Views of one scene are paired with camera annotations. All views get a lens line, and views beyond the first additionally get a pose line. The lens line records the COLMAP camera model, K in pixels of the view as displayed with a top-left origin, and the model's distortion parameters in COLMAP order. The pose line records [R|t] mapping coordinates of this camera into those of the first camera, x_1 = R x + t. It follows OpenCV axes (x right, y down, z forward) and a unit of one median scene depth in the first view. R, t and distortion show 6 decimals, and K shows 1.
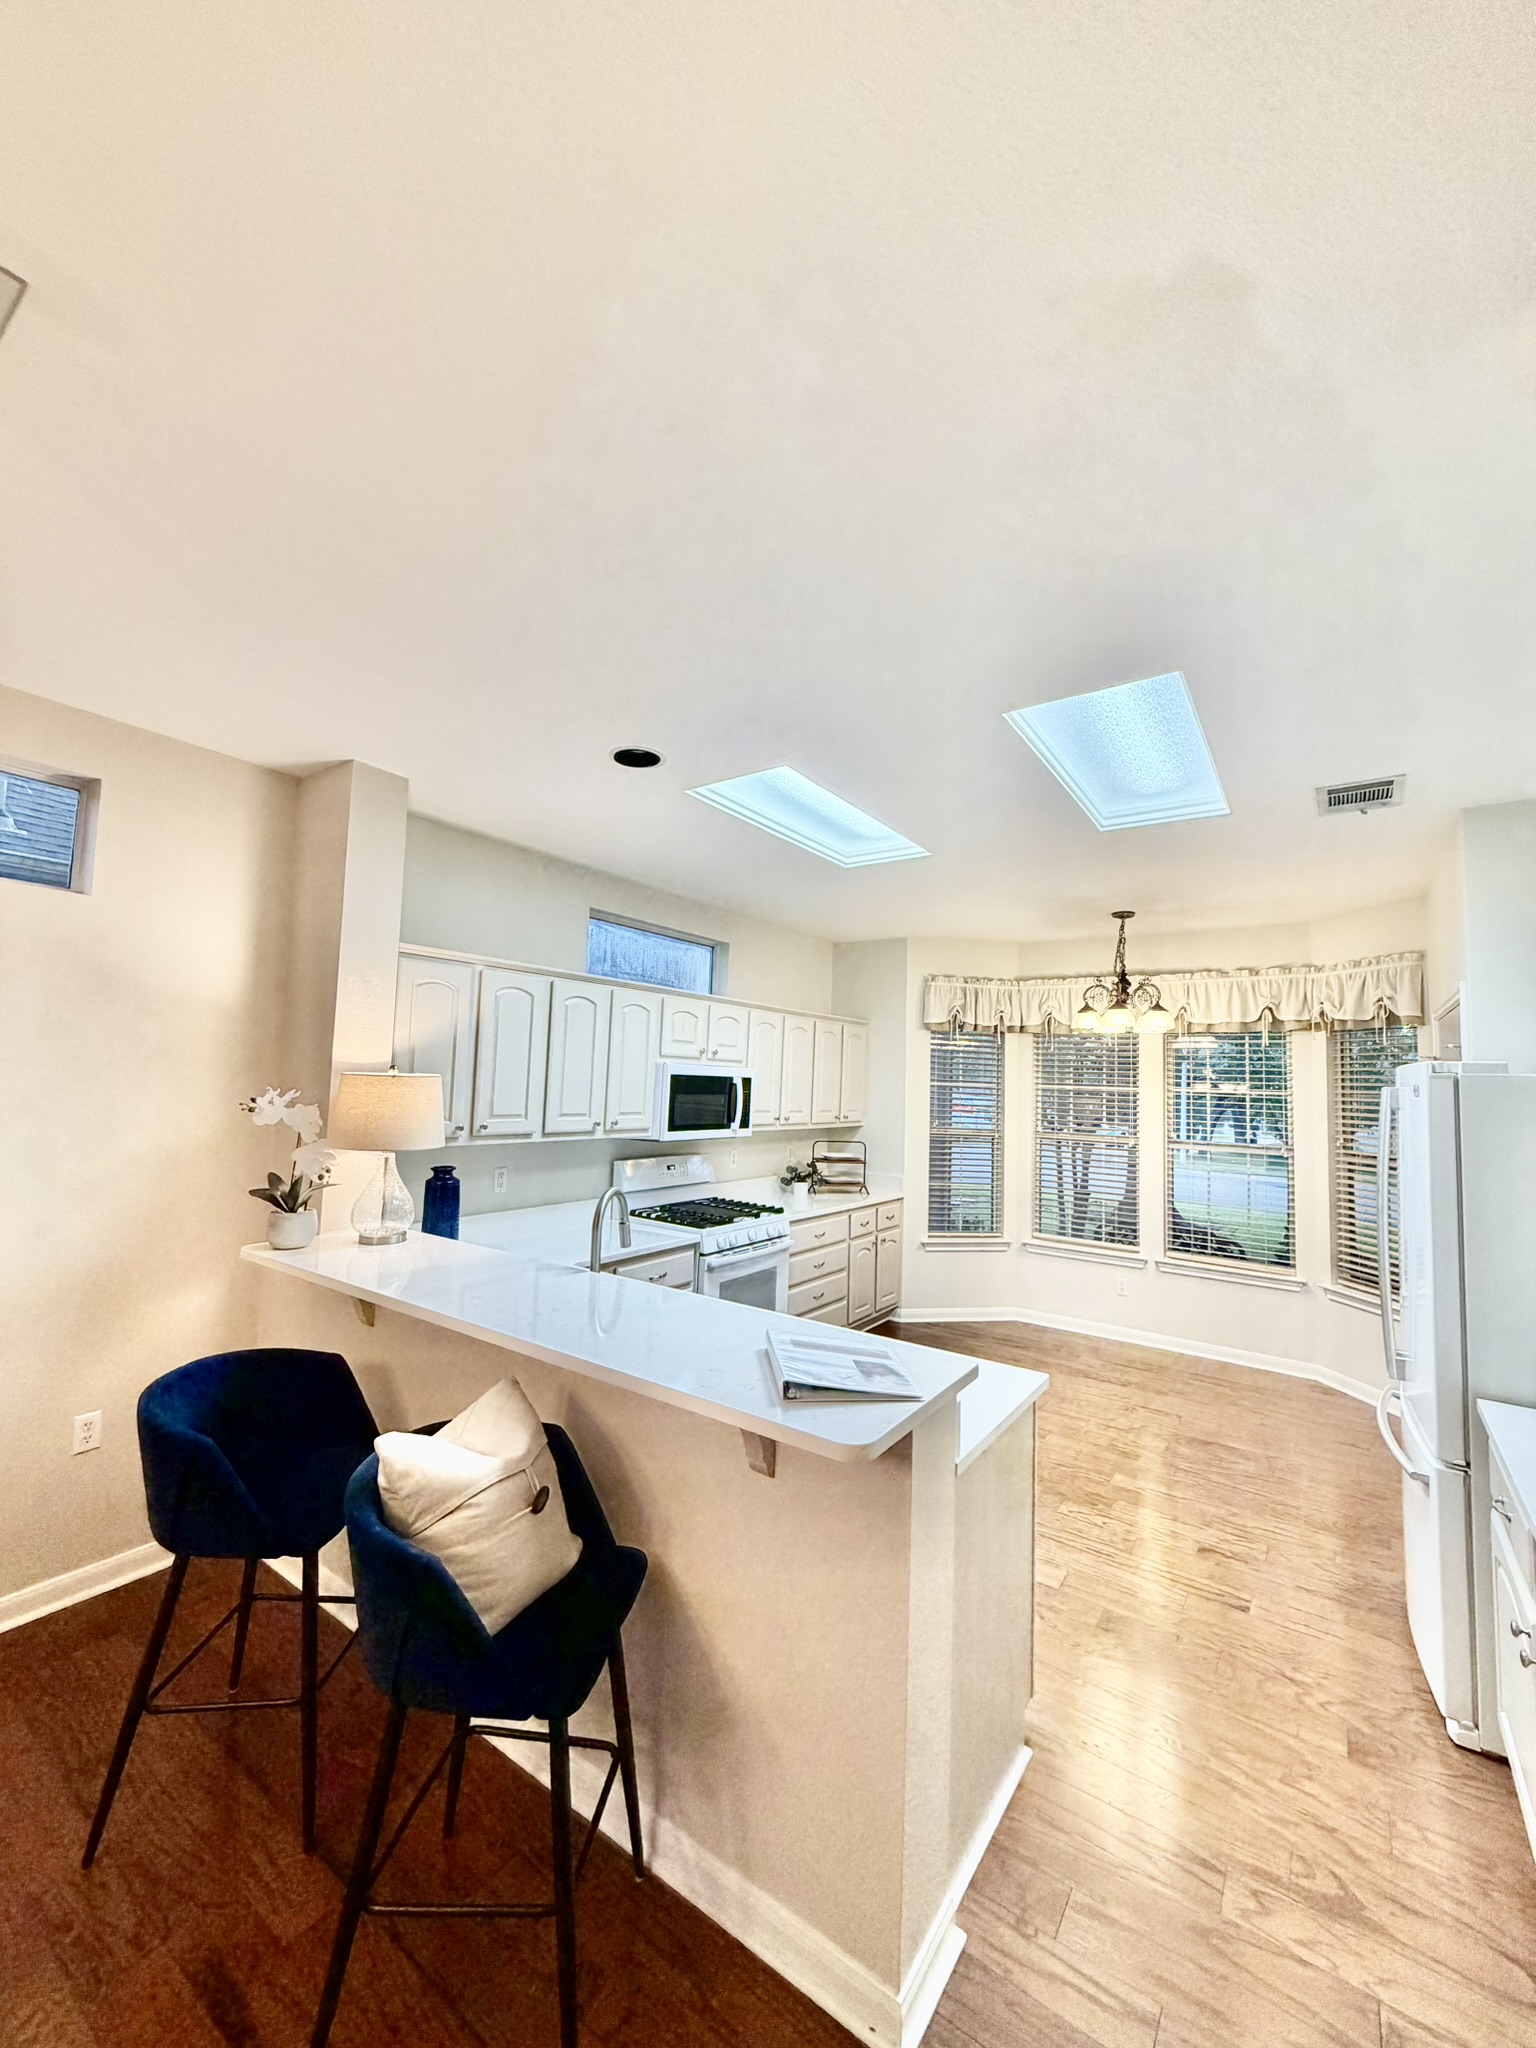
lens RADIAL K [[810.0, 0, 769.8], [0, 810.0, 1019.0], [0, 0, 1]] dist [0.000811, -0.000199]
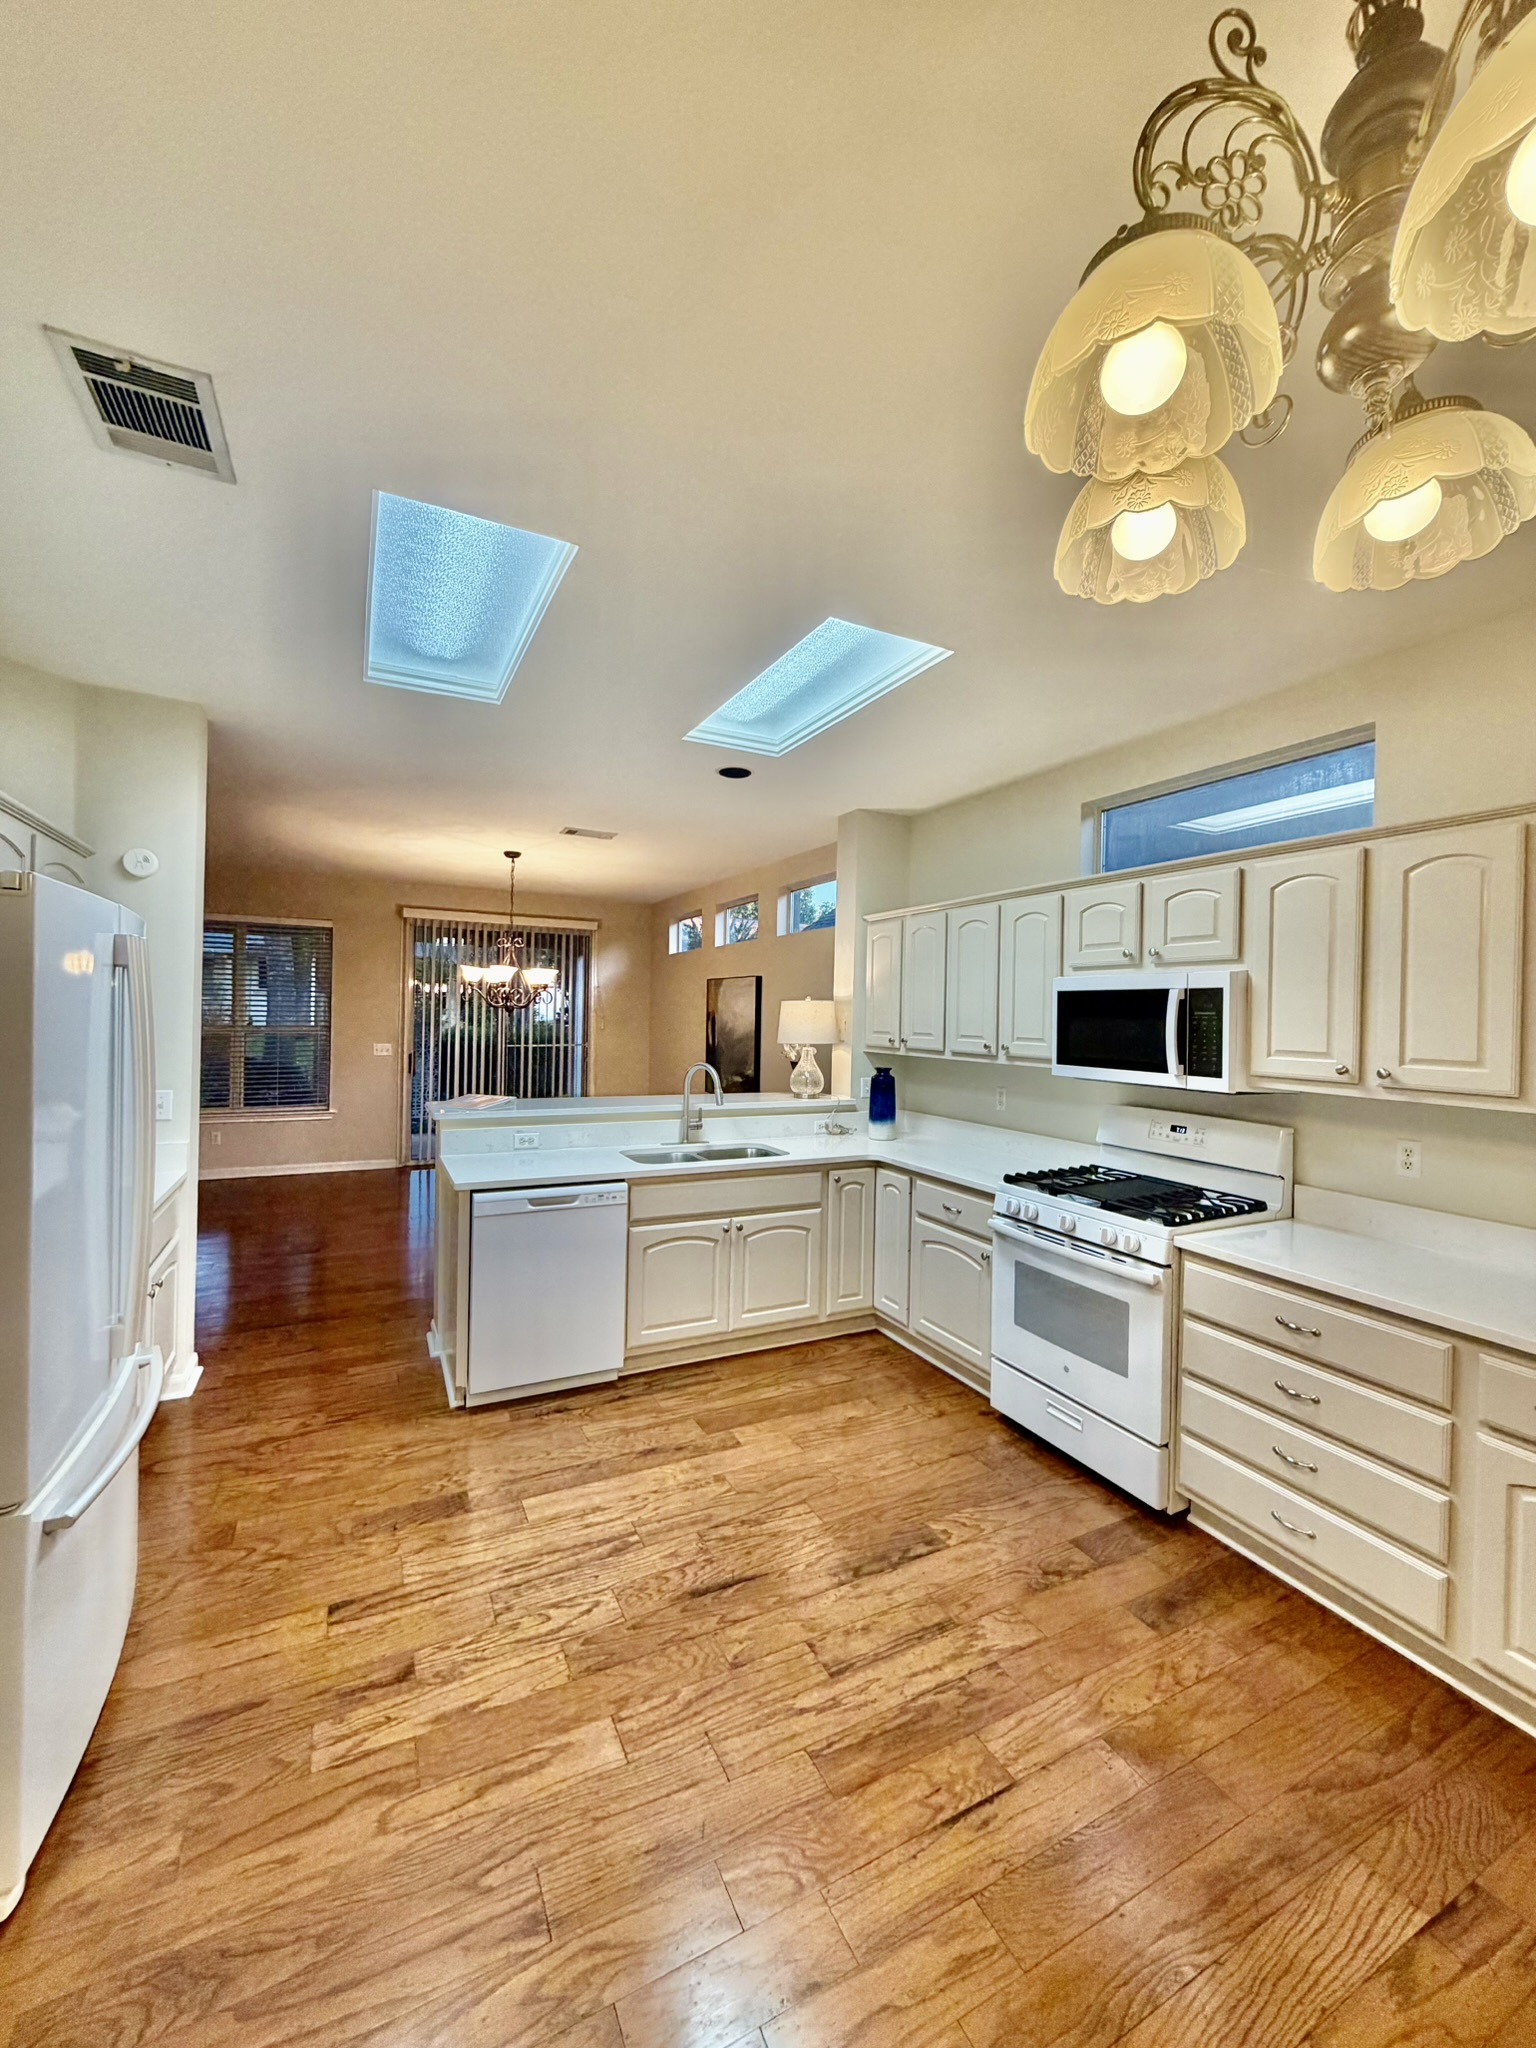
lens RADIAL K [[810.0, 0, 769.8], [0, 810.0, 1019.0], [0, 0, 1]] dist [0.000811, -0.000199]
pose [[-0.469554, -0.034891, -0.882214, 0.841374], [0.035964, 0.997634, -0.058597, 0.158323], [0.882171, -0.059243, -0.467188, 1.353956]]
